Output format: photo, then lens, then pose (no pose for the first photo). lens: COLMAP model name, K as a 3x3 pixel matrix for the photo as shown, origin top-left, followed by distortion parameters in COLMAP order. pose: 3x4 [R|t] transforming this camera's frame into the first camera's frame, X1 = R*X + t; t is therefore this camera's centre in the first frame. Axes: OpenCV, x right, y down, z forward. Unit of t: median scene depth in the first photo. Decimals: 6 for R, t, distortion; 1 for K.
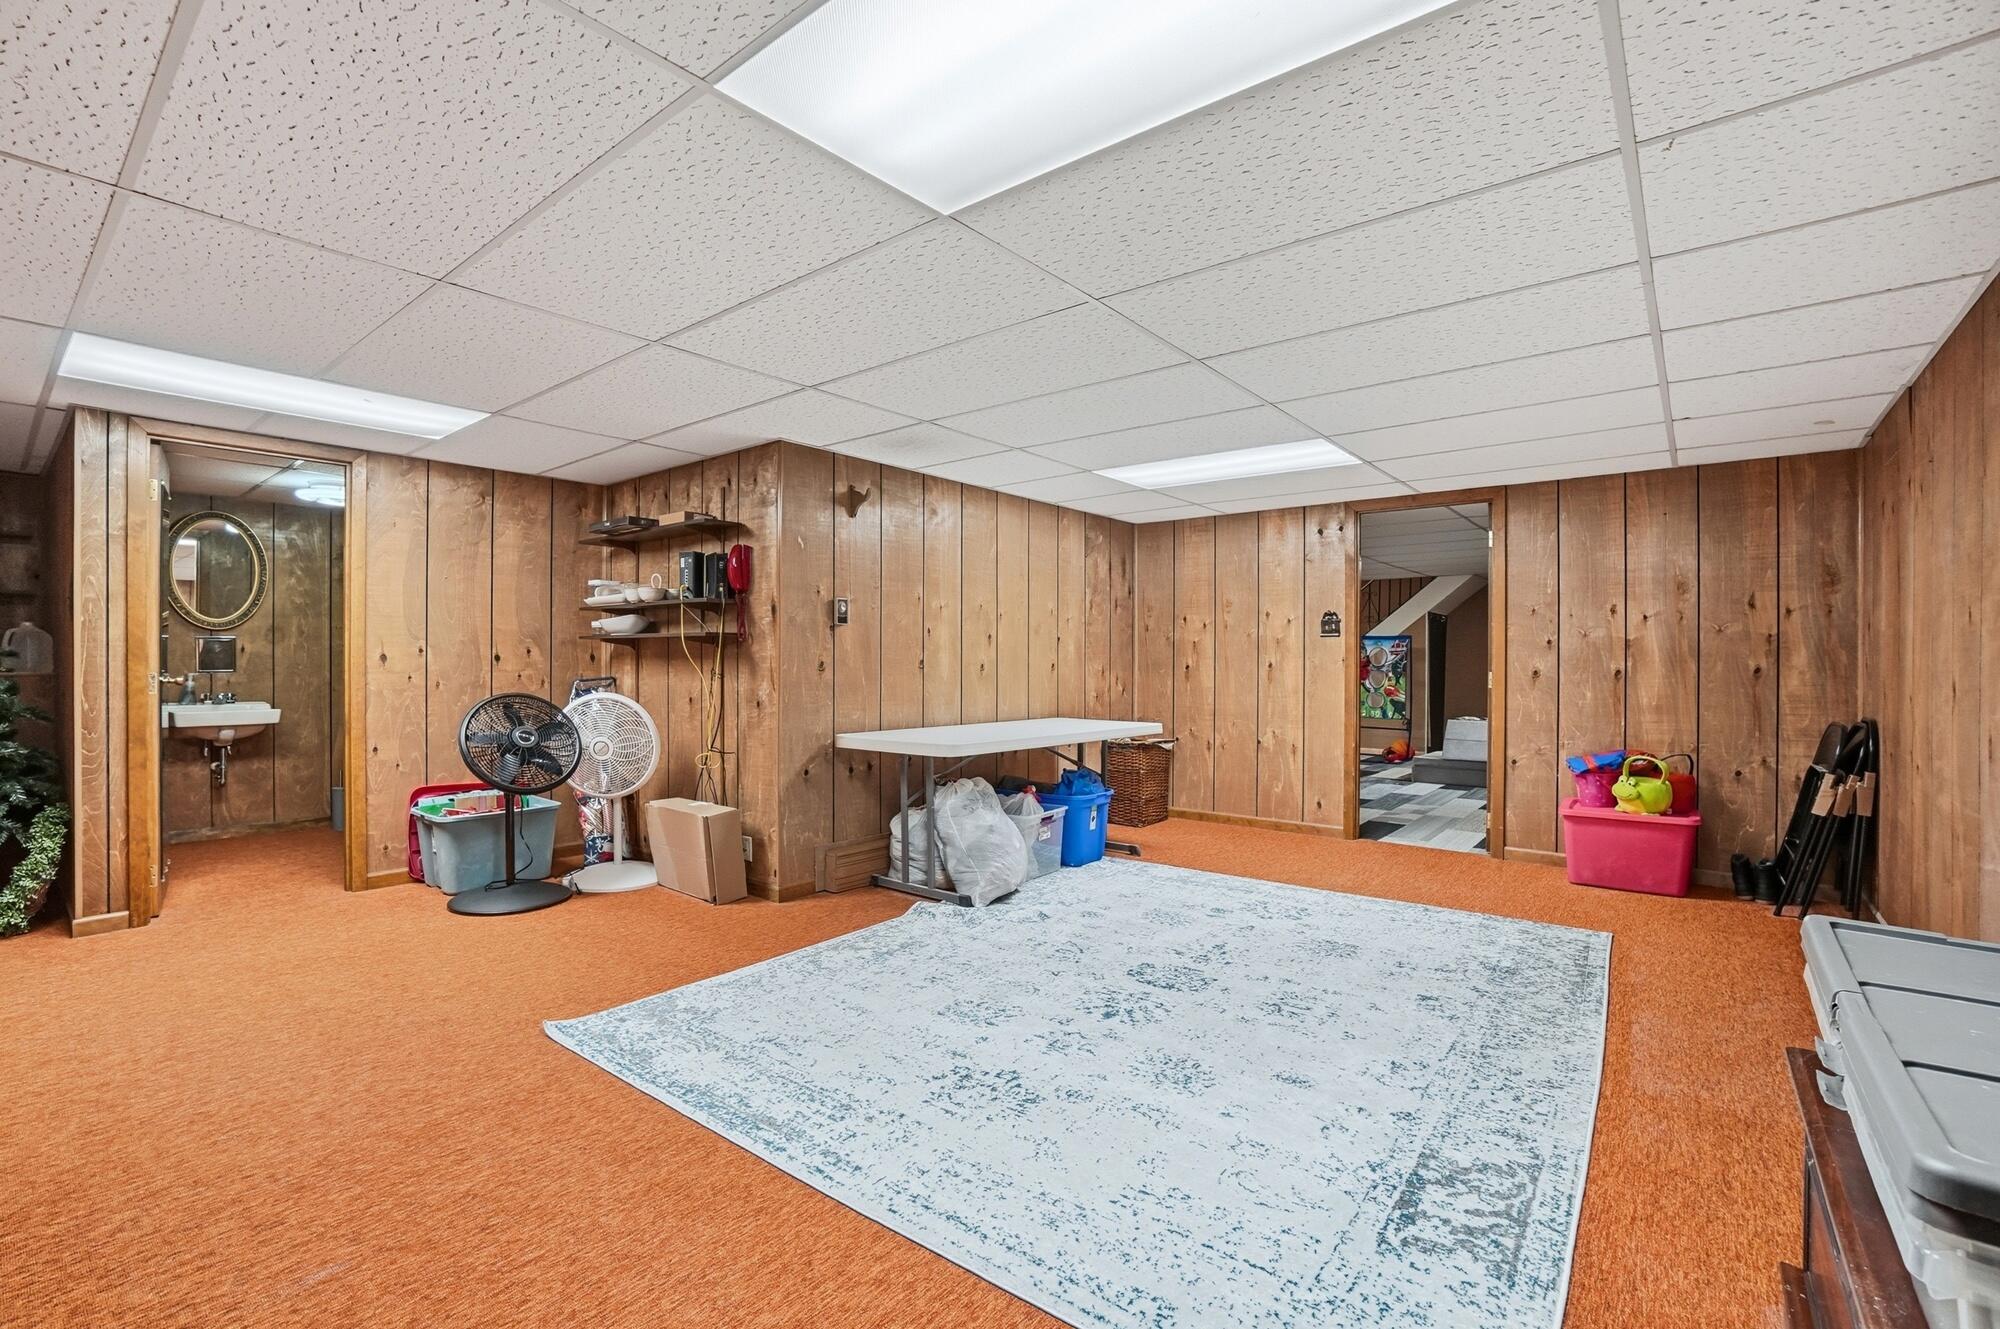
lens RADIAL K [[889.2, 0, 1007.2], [0, 889.2, 668.8], [0, 0, 1]] dist [-0.053156, 0.013269]
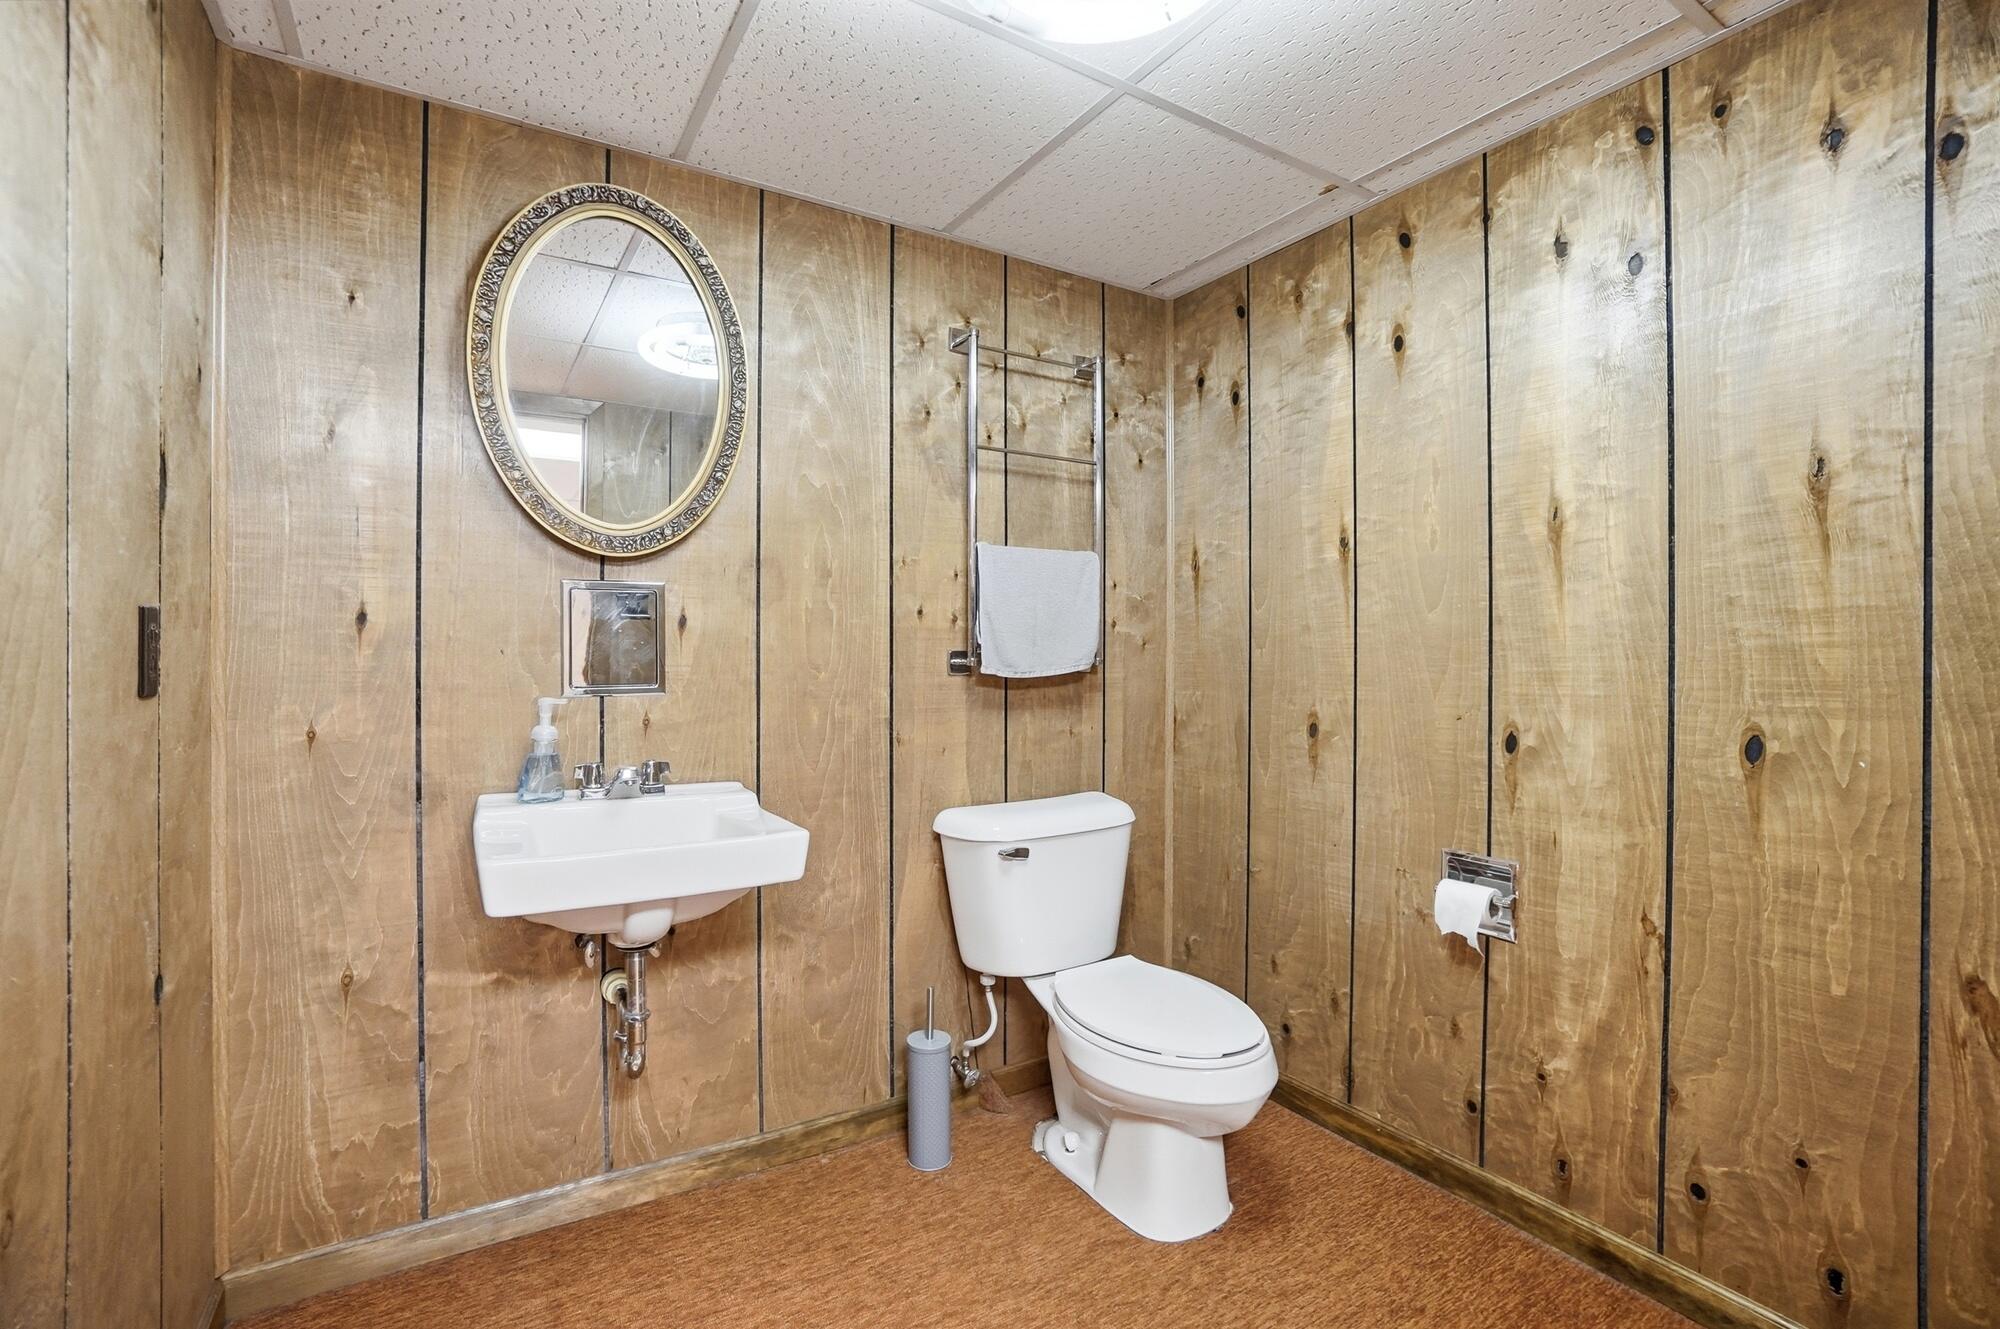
lens RADIAL K [[889.2, 0, 988.3], [0, 889.2, 665.9], [0, 0, 1]] dist [-0.053156, 0.013269]
pose [[0.943740, -0.004337, -0.330660, -0.666611], [0.002436, 0.999978, -0.006163, -0.003800], [0.330680, 0.005011, 0.943730, 0.718802]]
